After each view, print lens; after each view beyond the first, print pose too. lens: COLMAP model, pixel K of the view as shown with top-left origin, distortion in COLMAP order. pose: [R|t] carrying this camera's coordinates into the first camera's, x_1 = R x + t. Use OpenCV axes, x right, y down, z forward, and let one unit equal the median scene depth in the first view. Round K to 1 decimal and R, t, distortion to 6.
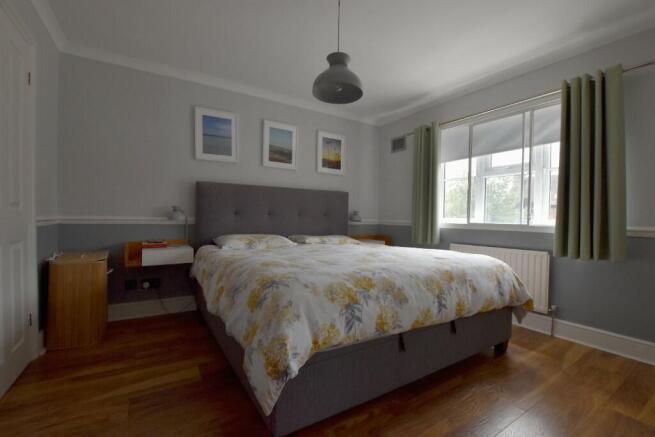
lens RADIAL K [[290.1, 0, 330.2], [0, 290.1, 219.1], [0, 0, 1]] dist [-0.024380, 0.001612]
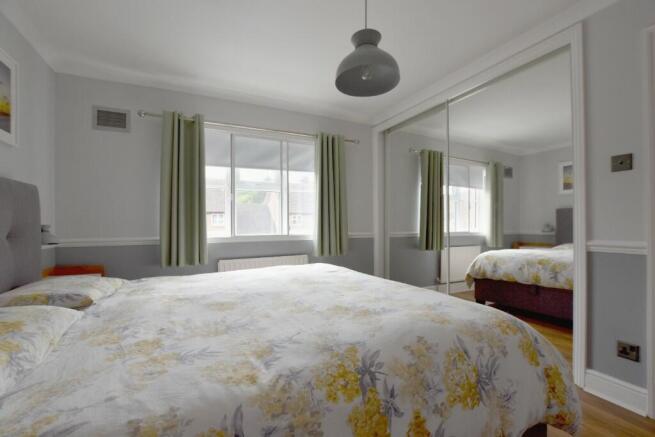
lens RADIAL K [[290.1, 0, 329.9], [0, 290.1, 218.8], [0, 0, 1]] dist [-0.024380, 0.001612]
pose [[0.105780, 0.000484, 0.994389, -0.481804], [0.022236, 0.999749, -0.002852, -0.036694], [-0.994141, 0.022413, 0.105743, 0.643699]]
